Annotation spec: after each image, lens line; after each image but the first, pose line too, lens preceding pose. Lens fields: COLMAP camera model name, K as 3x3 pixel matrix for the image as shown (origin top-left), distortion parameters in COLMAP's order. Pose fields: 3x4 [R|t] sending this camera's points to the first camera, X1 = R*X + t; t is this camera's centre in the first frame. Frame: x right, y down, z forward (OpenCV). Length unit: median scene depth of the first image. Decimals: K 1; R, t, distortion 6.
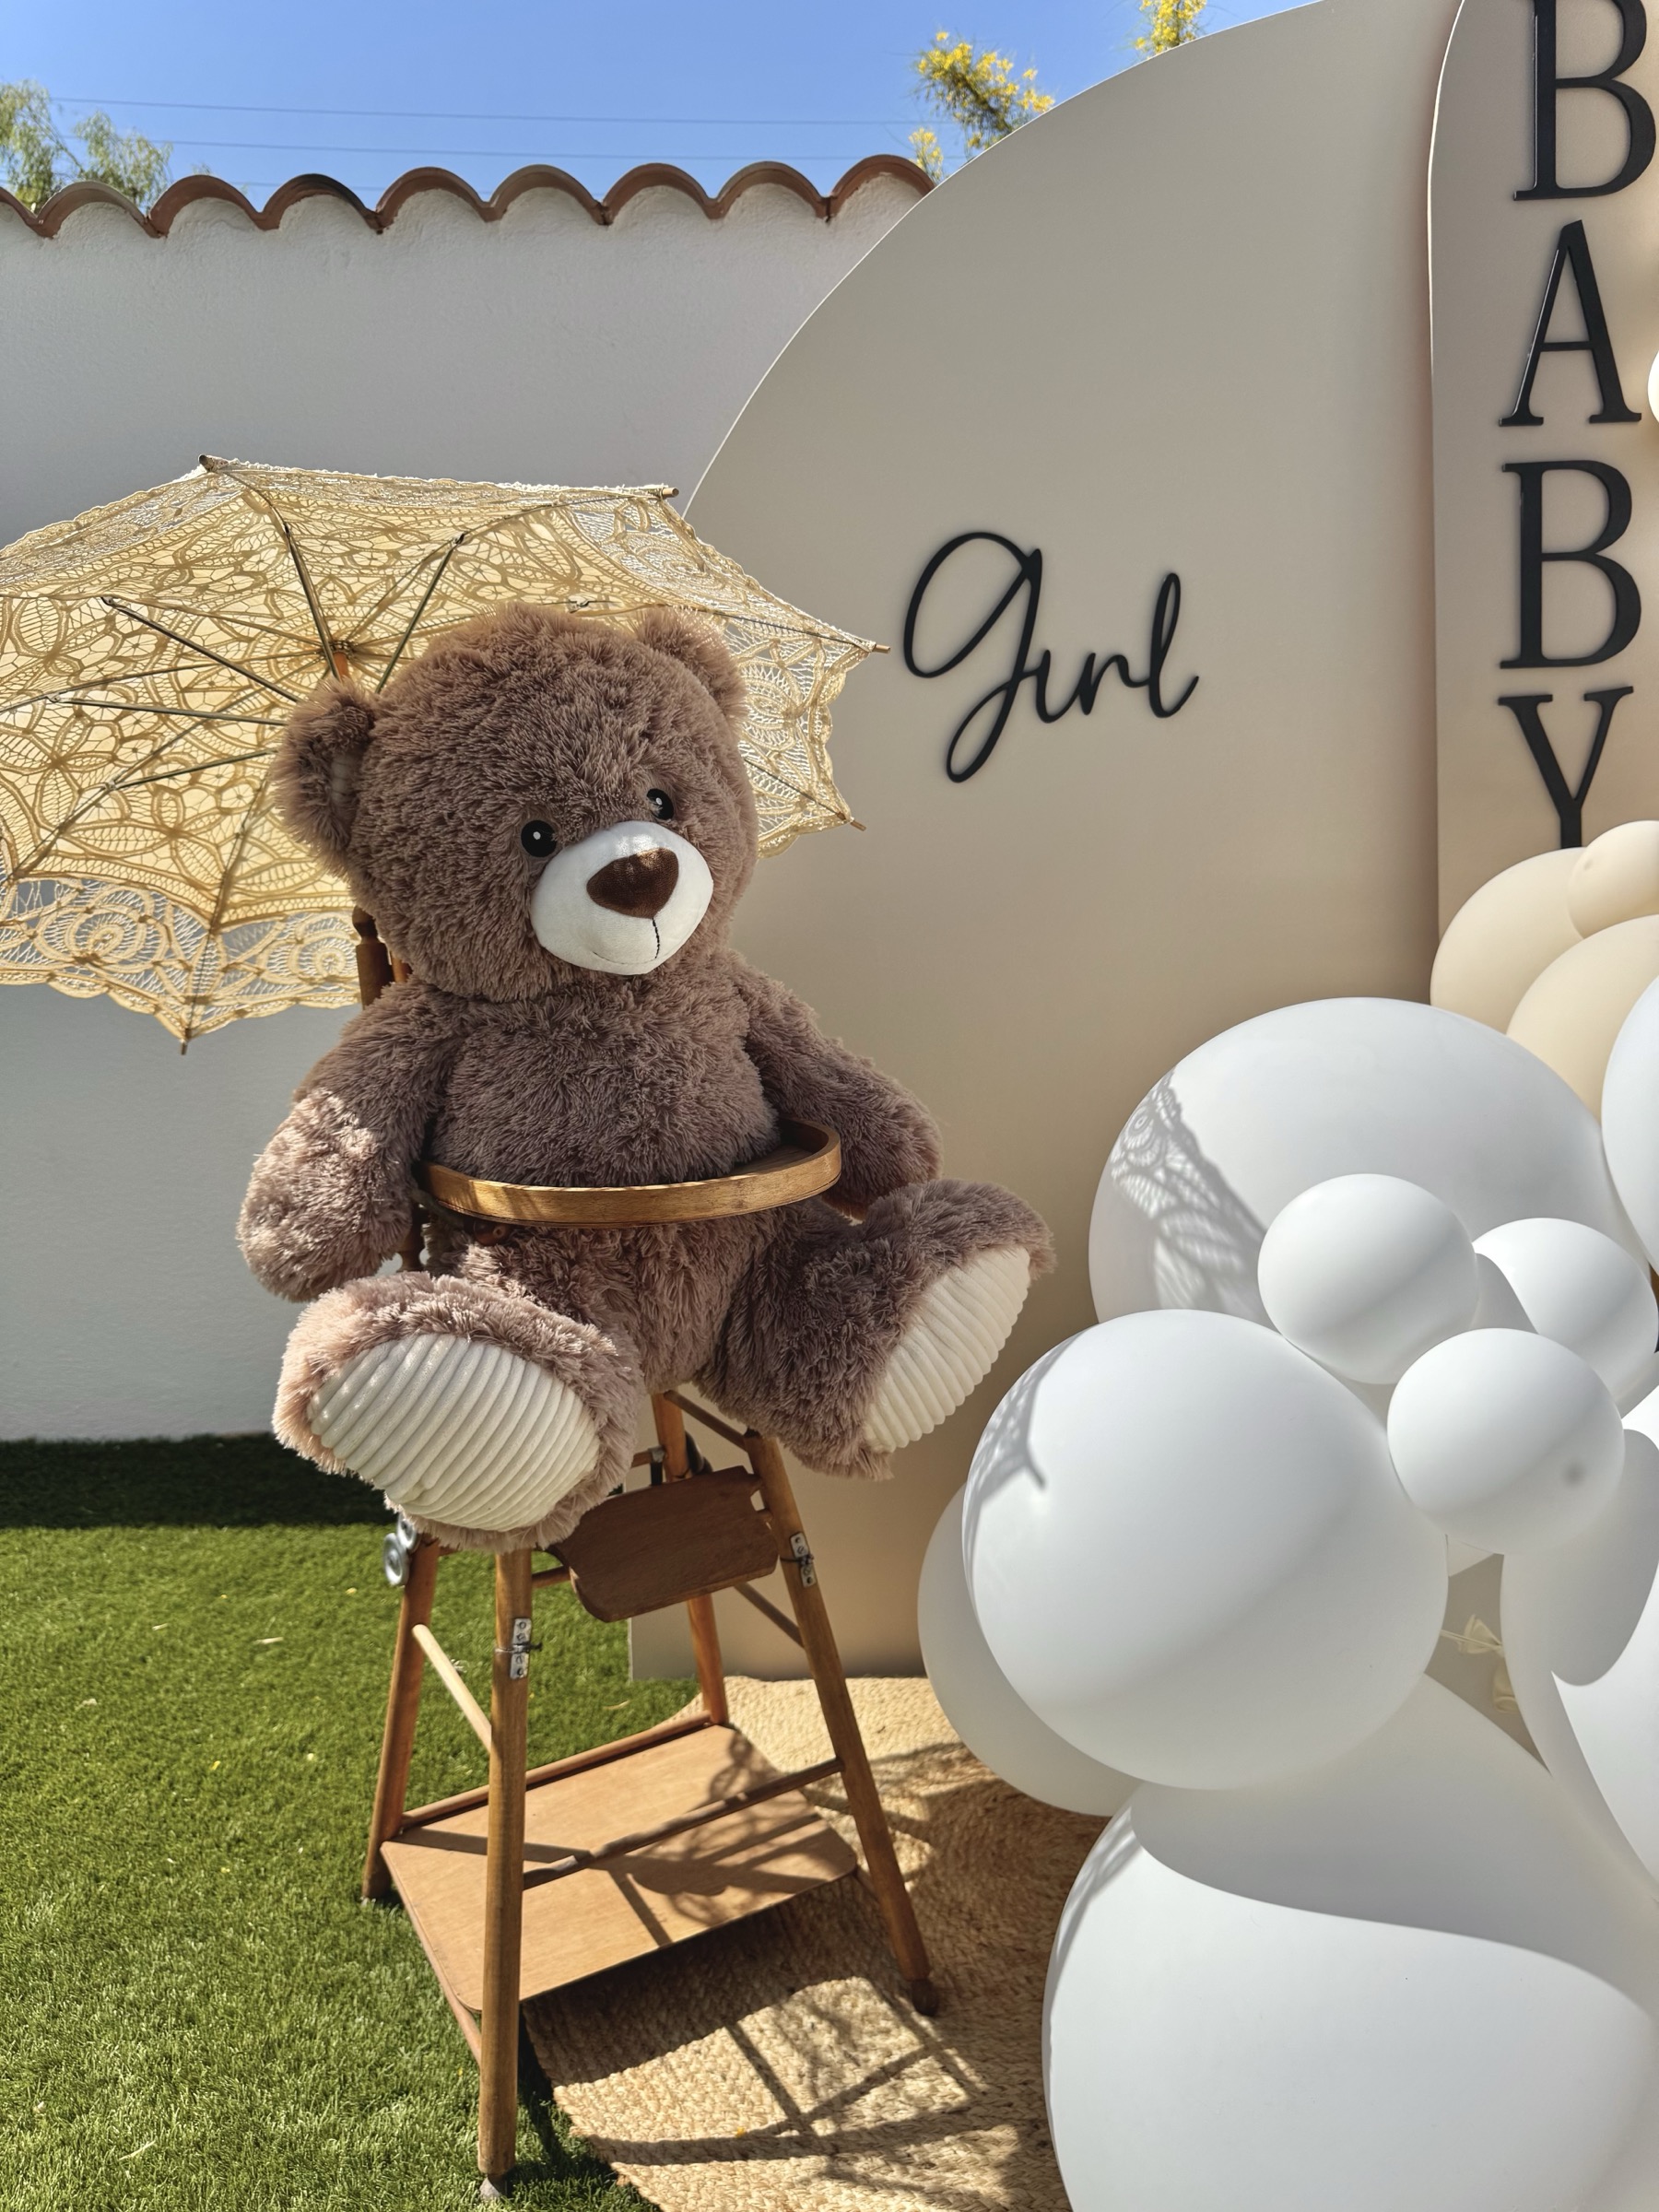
lens RADIAL K [[1555.4, 0, 837.0], [0, 1555.4, 1113.7], [0, 0, 1]] dist [0.004274, -0.012003]
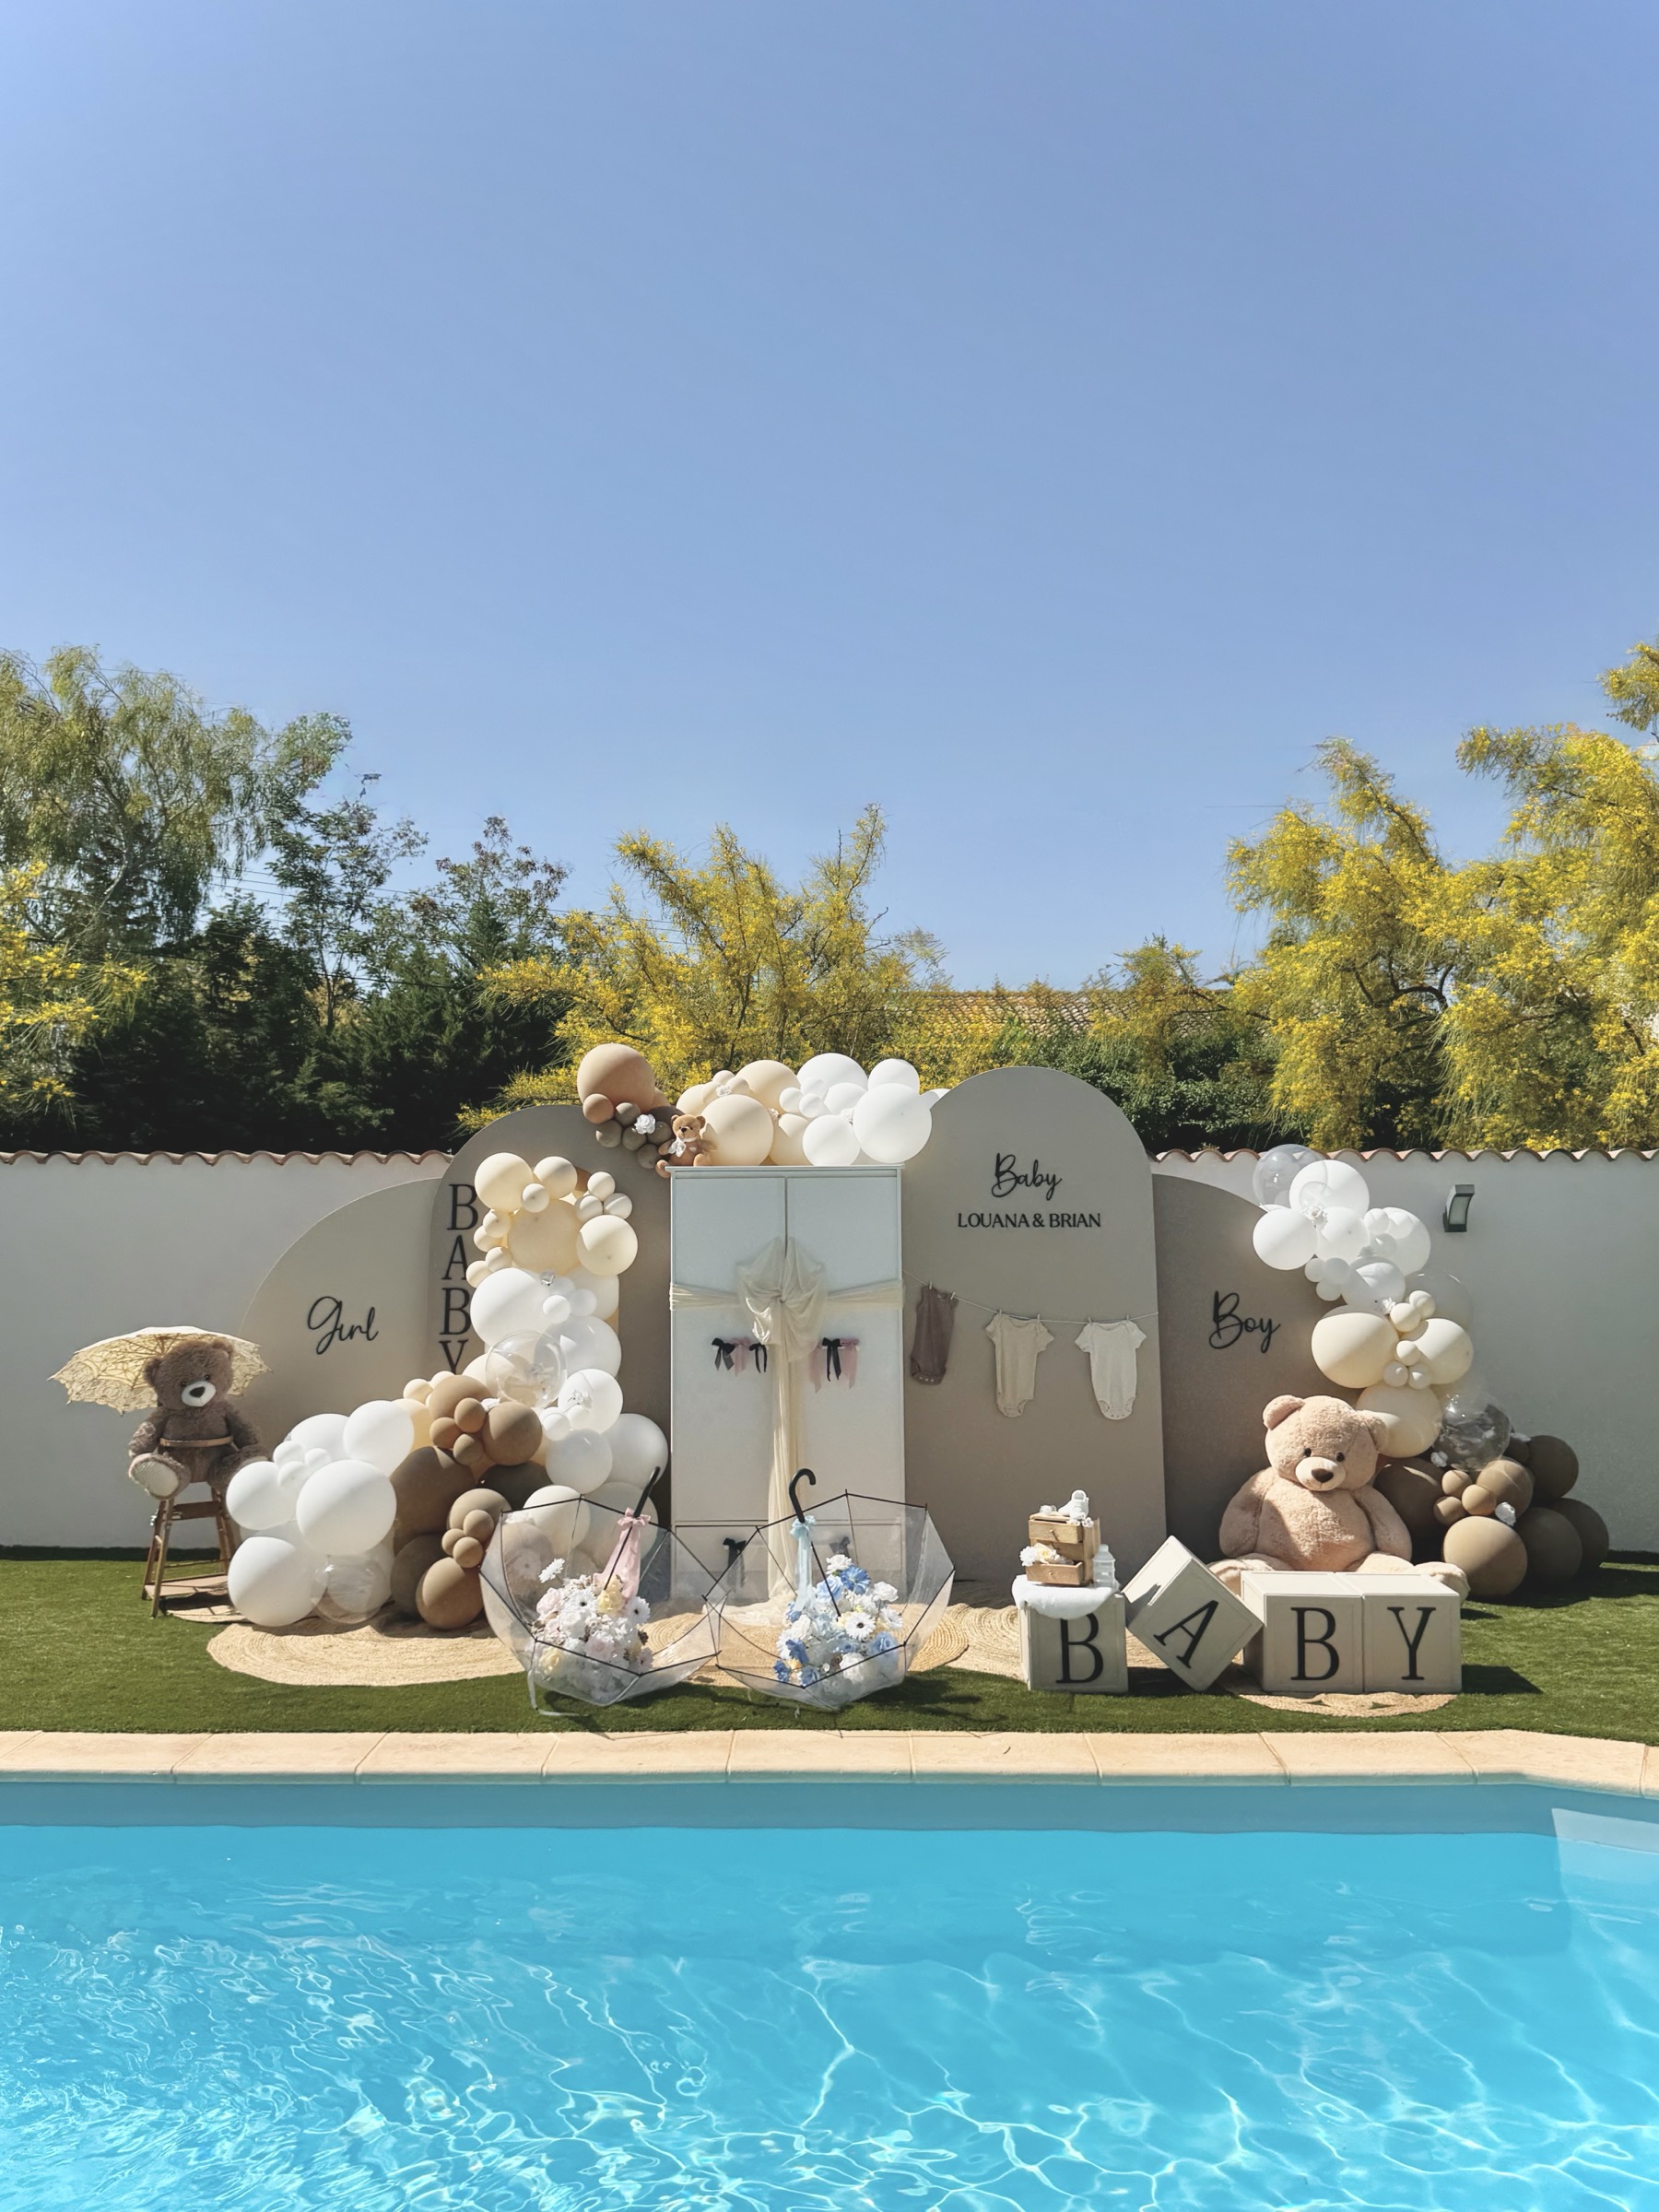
lens RADIAL K [[1784.0, 0, 837.7], [0, 1784.0, 1080.8], [0, 0, 1]] dist [0.082681, -0.075857]
pose [[0.999250, 0.029170, -0.025478, 1.648510], [-0.034213, 0.973125, -0.227722, 0.125239], [0.018151, 0.228423, 0.973393, -4.014211]]
